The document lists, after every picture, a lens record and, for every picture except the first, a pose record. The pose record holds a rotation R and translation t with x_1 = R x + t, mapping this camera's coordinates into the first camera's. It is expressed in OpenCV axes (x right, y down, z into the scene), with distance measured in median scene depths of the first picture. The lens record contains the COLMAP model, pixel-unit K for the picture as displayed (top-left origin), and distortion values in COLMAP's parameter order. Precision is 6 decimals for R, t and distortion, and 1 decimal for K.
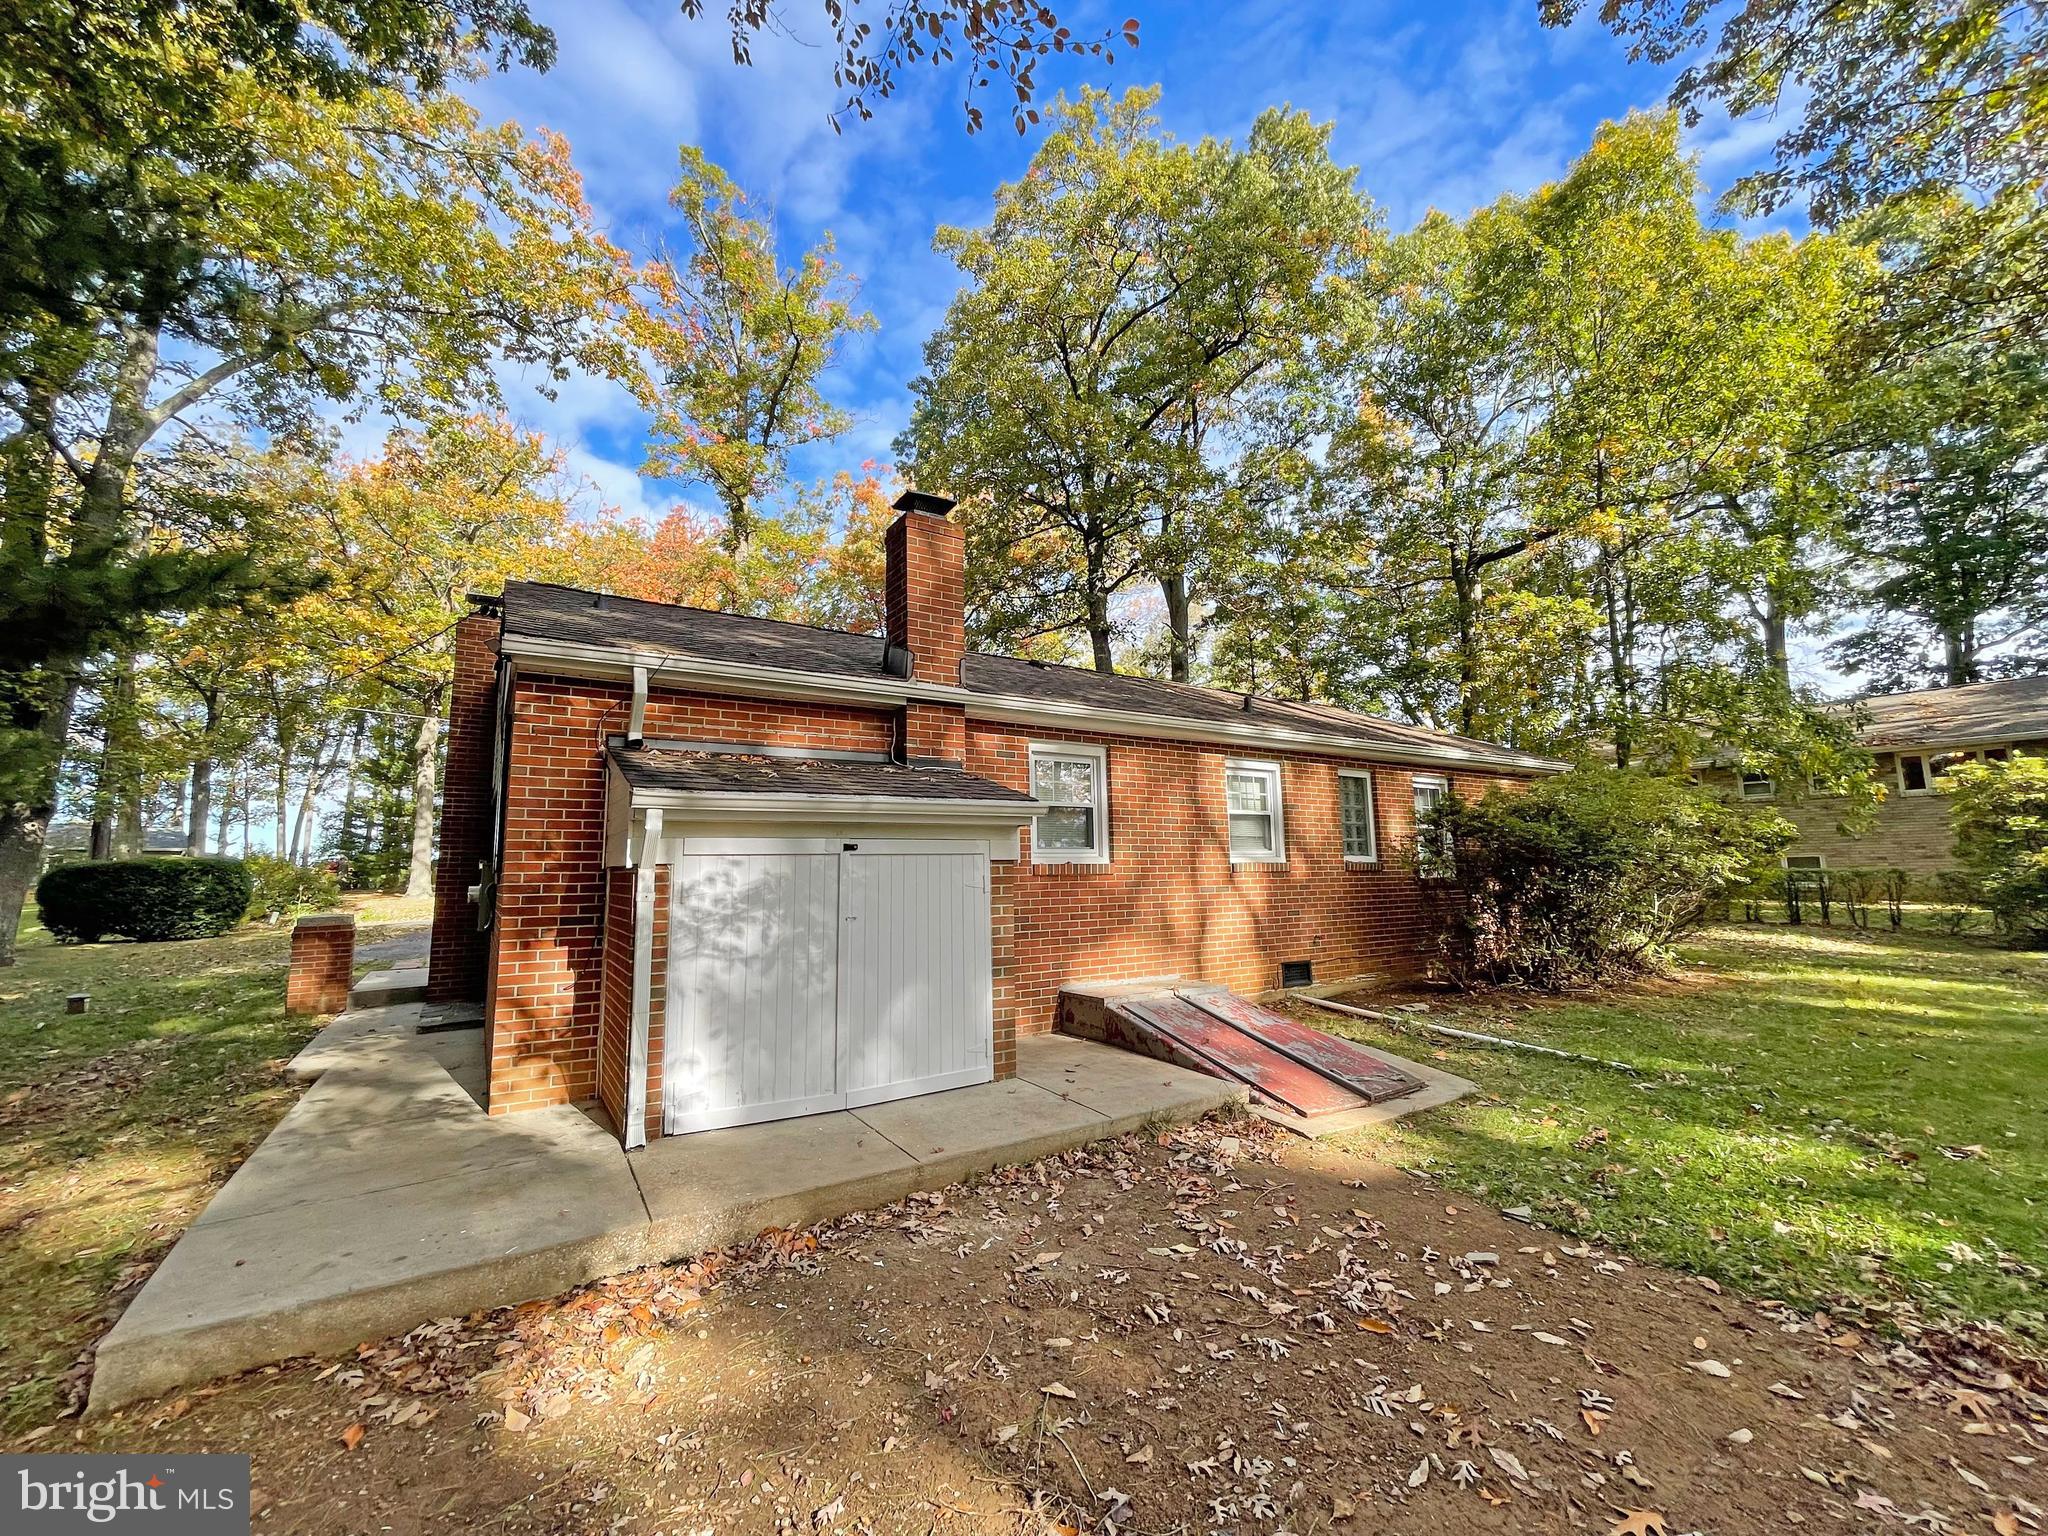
lens RADIAL K [[823.1, 0, 1008.7], [0, 823.1, 761.0], [0, 0, 1]] dist [-0.001487, -0.000312]
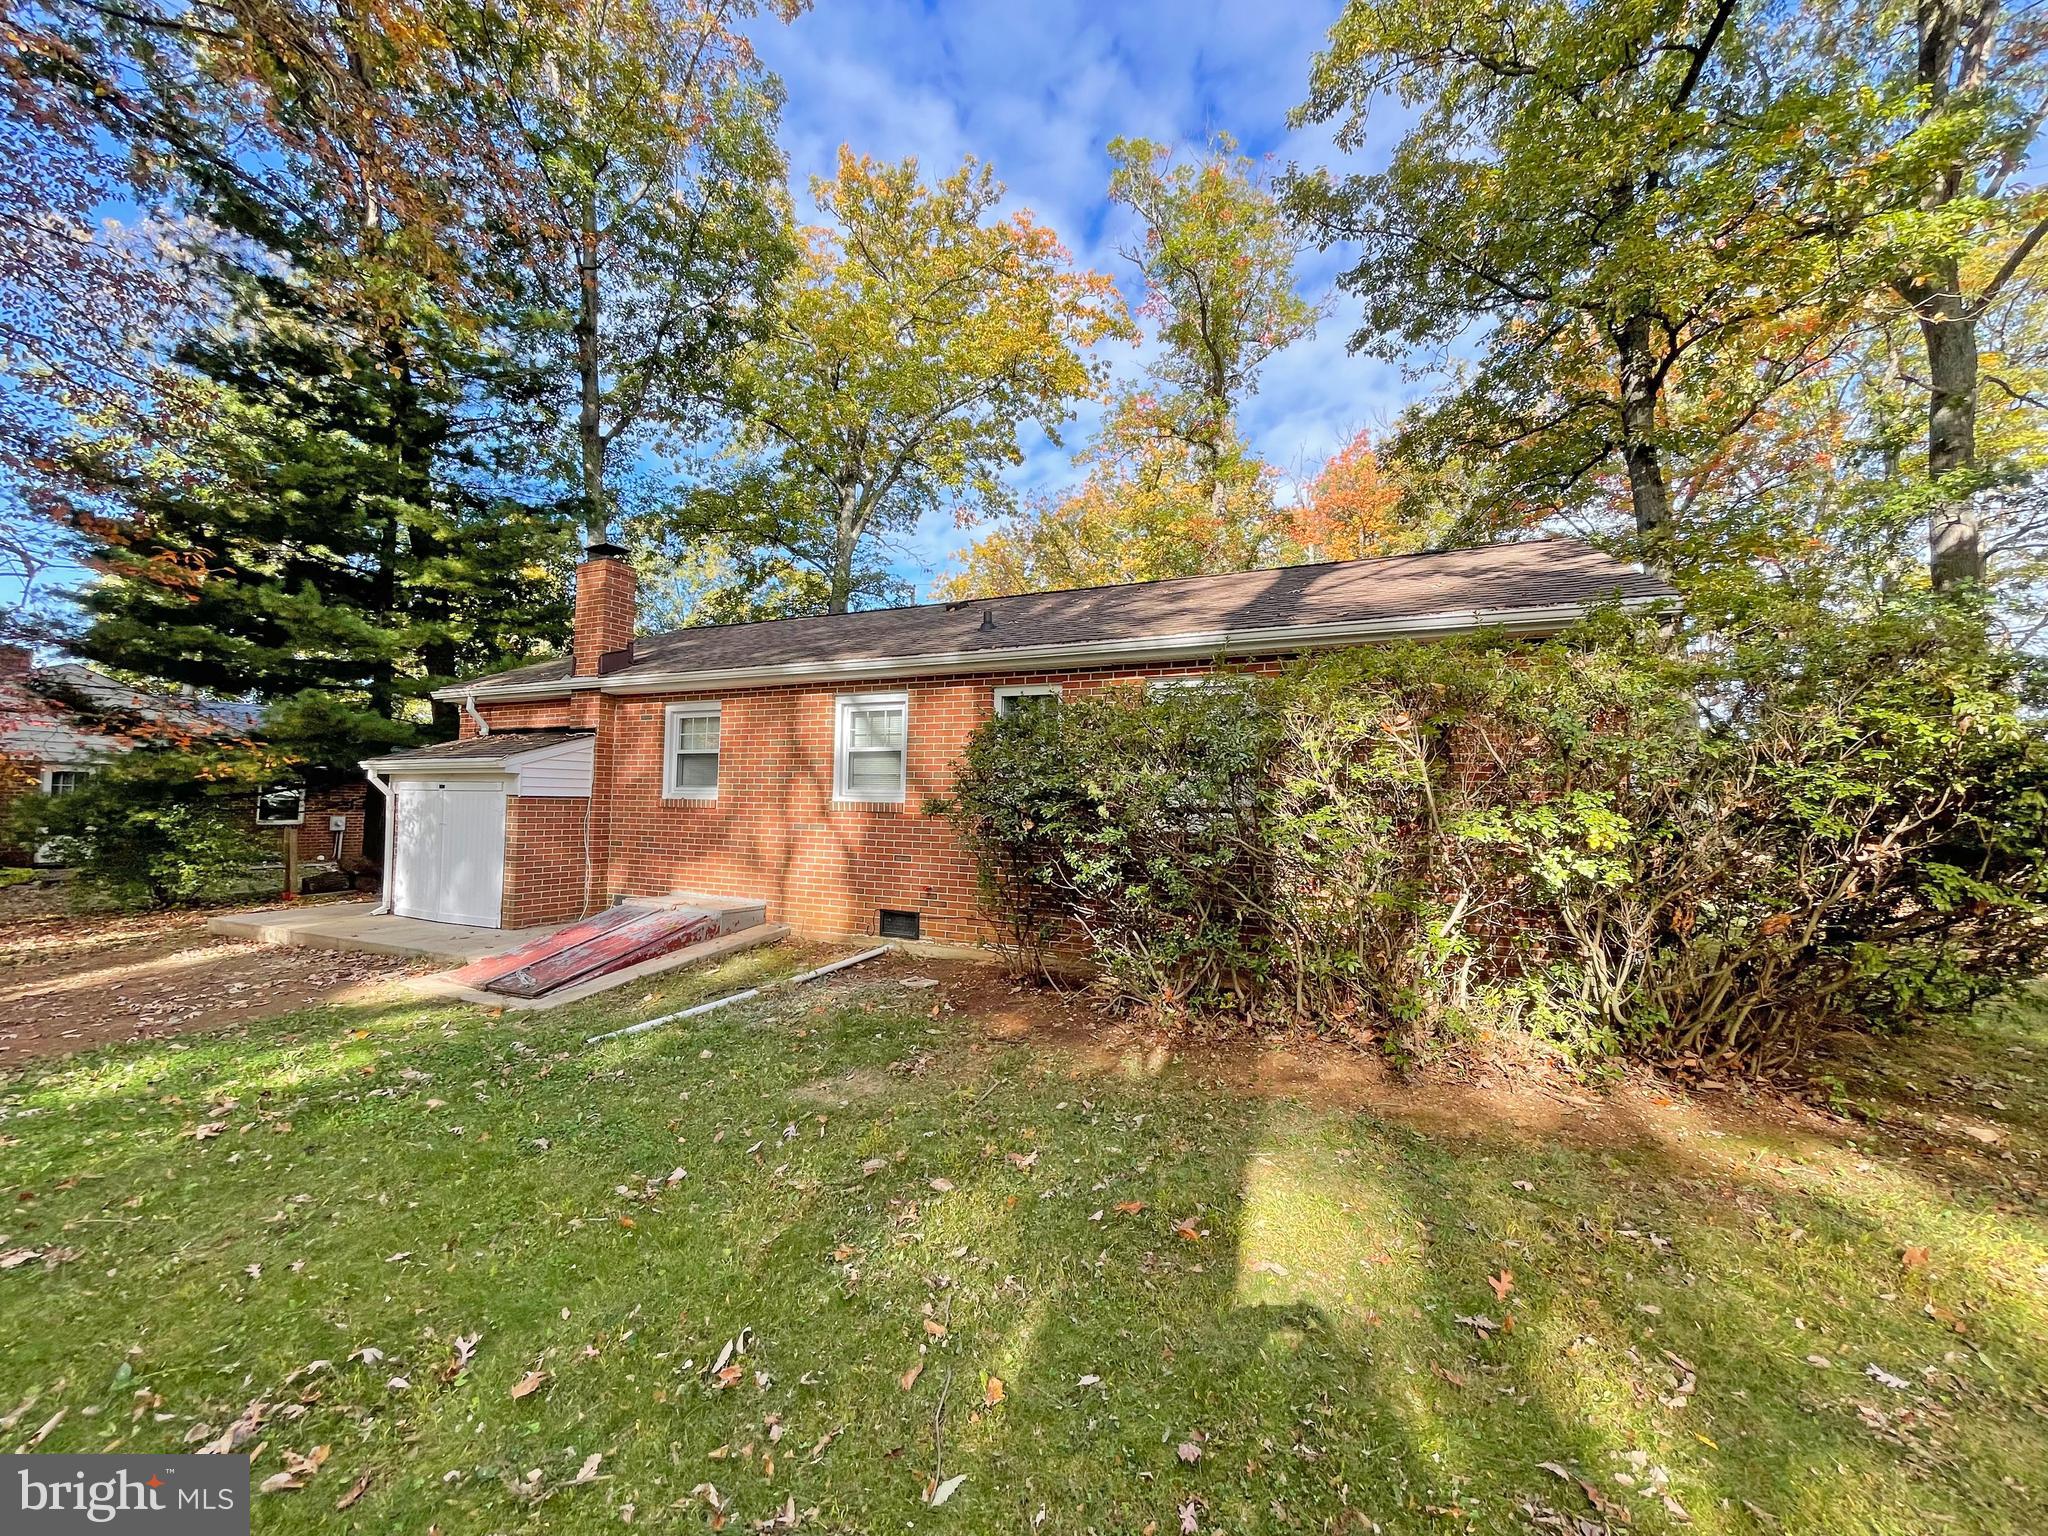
lens RADIAL K [[823.1, 0, 1025.9], [0, 823.1, 769.4], [0, 0, 1]] dist [-0.001487, -0.000312]
pose [[0.483015, -0.003754, -0.875604, 1.366015], [0.085784, 0.995383, 0.043054, 0.068384], [0.871400, -0.095909, 0.481107, 0.783612]]
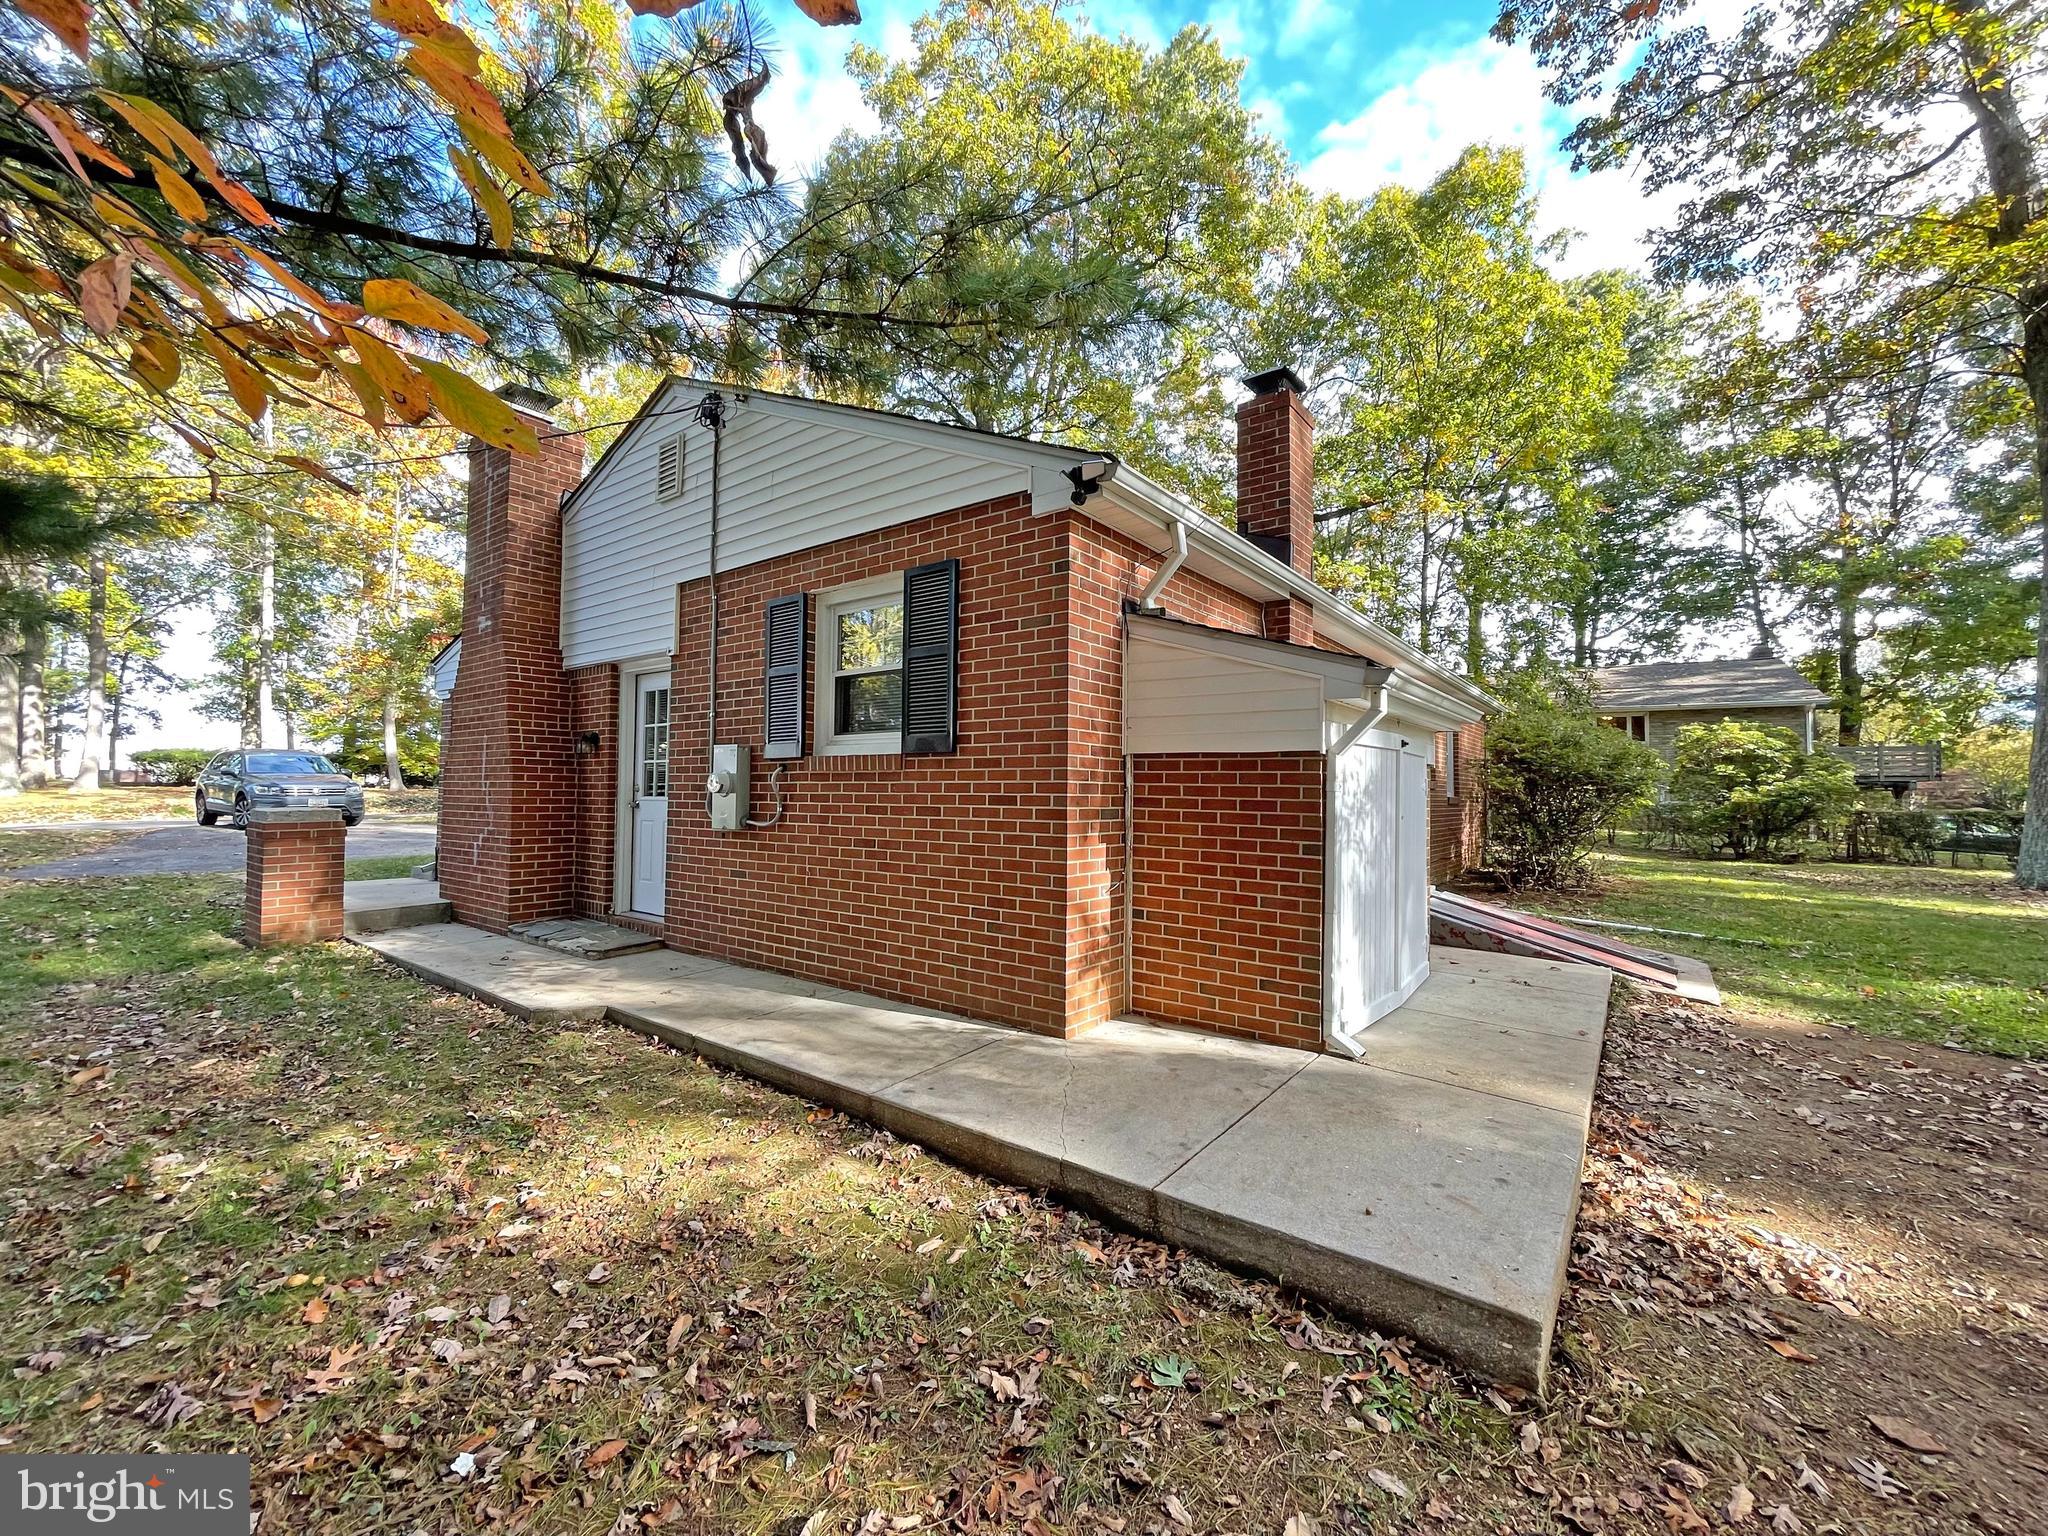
lens RADIAL K [[823.1, 0, 1017.4], [0, 823.1, 761.7], [0, 0, 1]] dist [-0.001487, -0.000312]
pose [[0.942406, 0.038737, 0.332220, -0.594033], [-0.070966, 0.993814, 0.085431, 0.048045], [-0.326855, -0.104087, 0.939325, 0.152364]]
